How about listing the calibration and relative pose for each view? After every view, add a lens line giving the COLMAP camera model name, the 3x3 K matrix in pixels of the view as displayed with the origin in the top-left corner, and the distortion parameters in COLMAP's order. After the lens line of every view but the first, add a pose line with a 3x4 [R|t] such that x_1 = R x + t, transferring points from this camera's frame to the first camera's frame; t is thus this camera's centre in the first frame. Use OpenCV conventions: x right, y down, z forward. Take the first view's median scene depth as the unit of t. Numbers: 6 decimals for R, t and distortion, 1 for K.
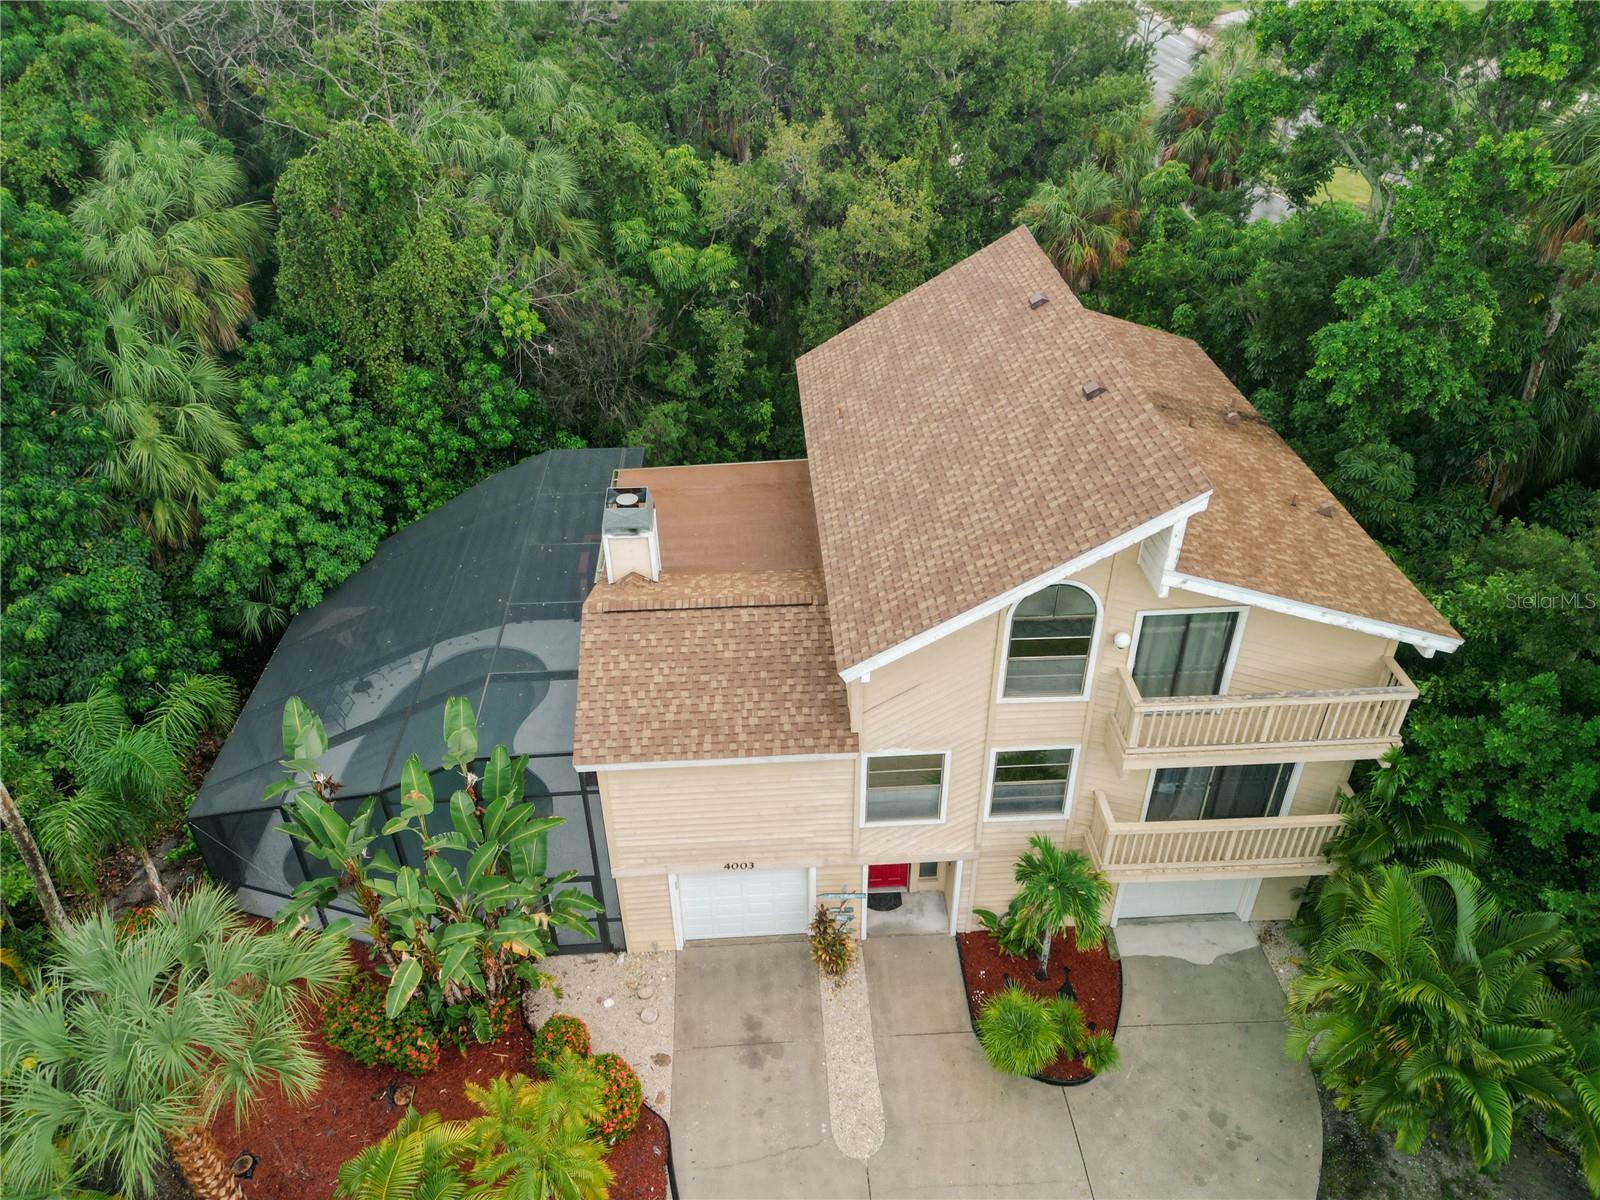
lens RADIAL K [[1127.3, 0, 789.5], [0, 1127.3, 593.2], [0, 0, 1]] dist [0.060104, -0.049392]
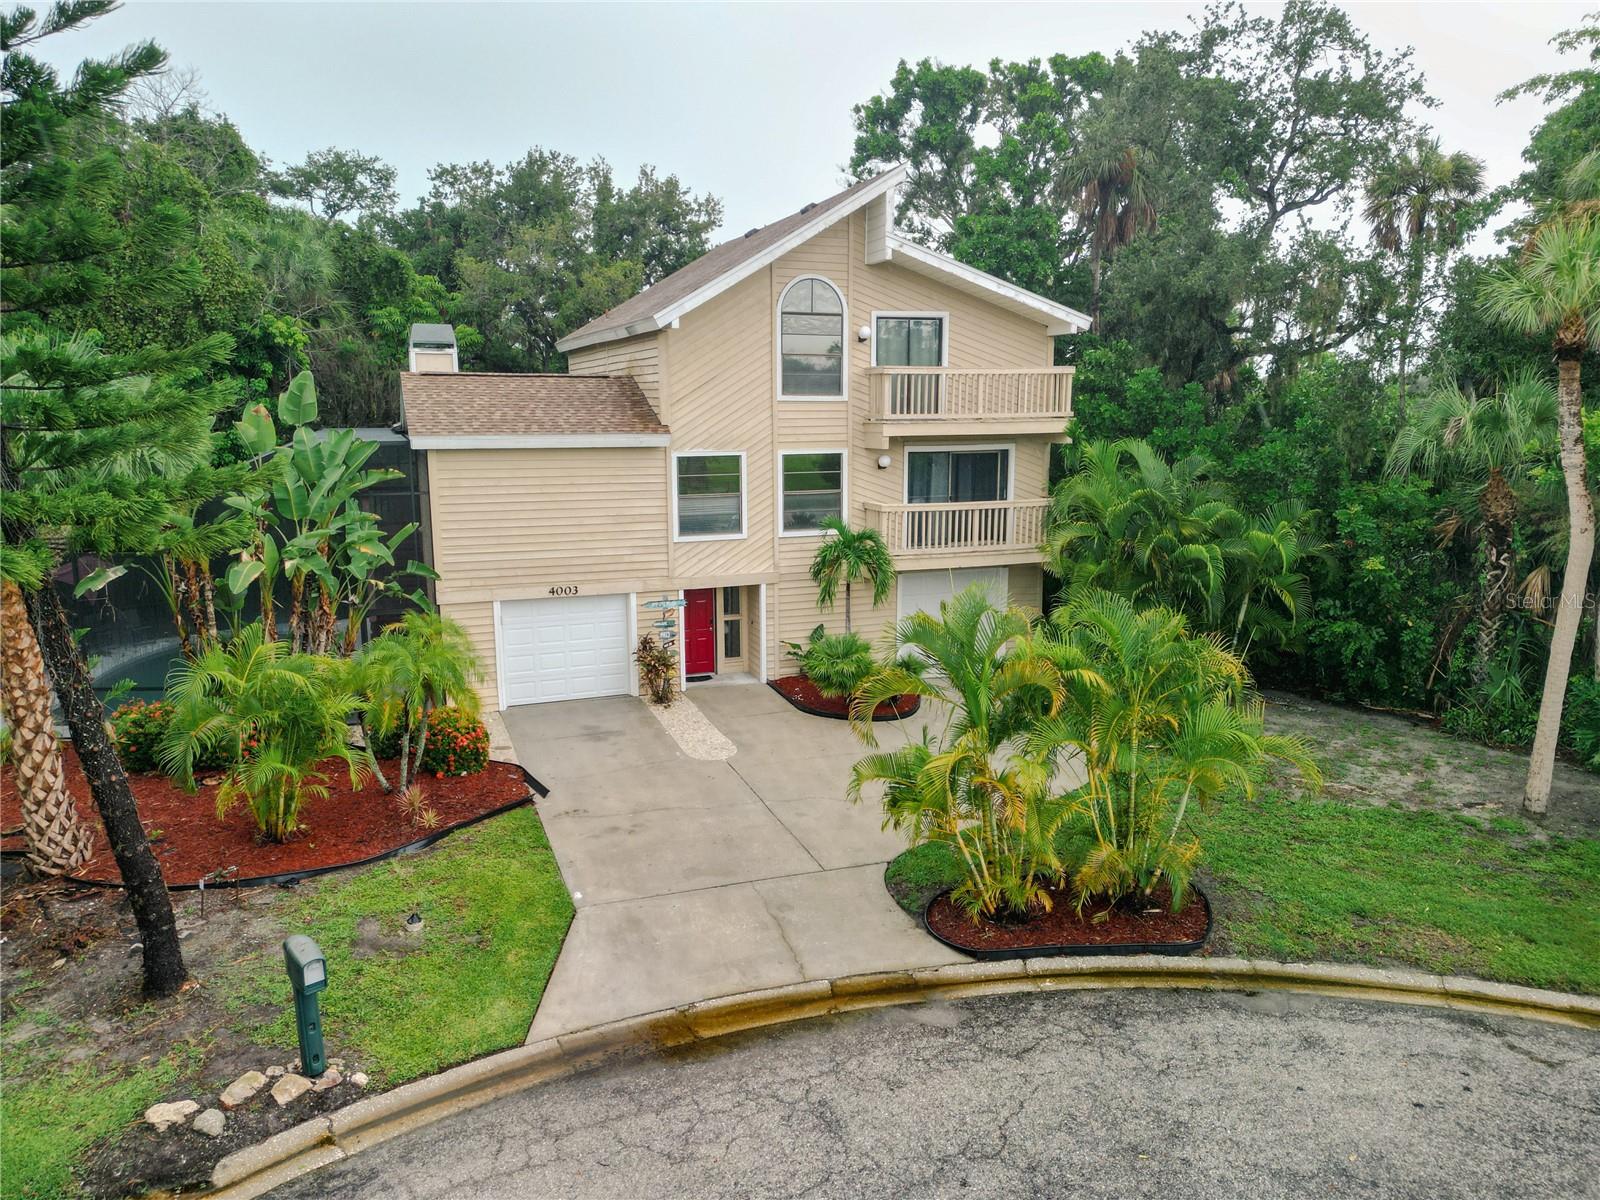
lens RADIAL K [[1127.3, 0, 799.5], [0, 1127.3, 595.0], [0, 0, 1]] dist [0.060104, -0.049392]
pose [[0.953090, -0.040671, 0.299944, -0.157268], [0.164102, 0.902092, -0.399125, 0.729608], [-0.254344, 0.429624, 0.866448, 0.030425]]
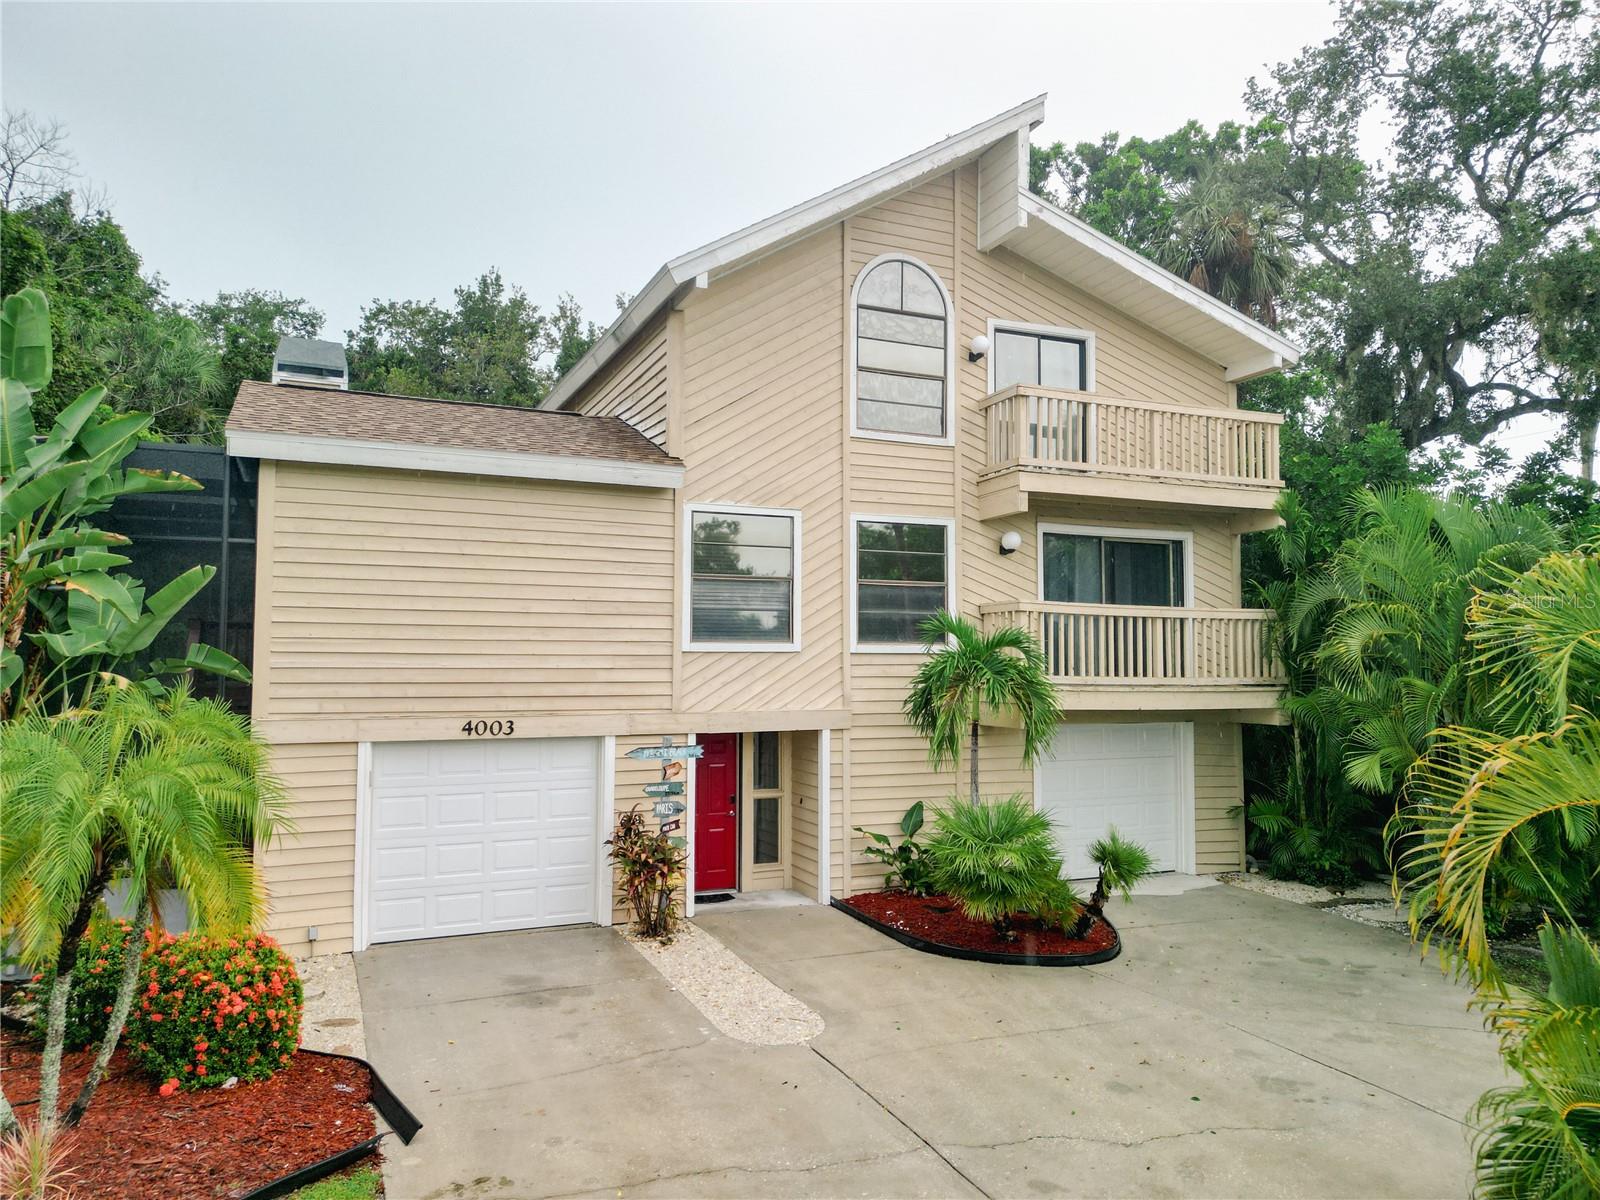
lens RADIAL K [[1127.3, 0, 795.2], [0, 1127.3, 589.0], [0, 0, 1]] dist [0.060104, -0.049392]
pose [[0.937476, 0.041598, 0.345556, -0.106722], [0.184507, 0.782450, -0.594751, 0.592407], [-0.295120, 0.621322, 0.725853, 0.488243]]
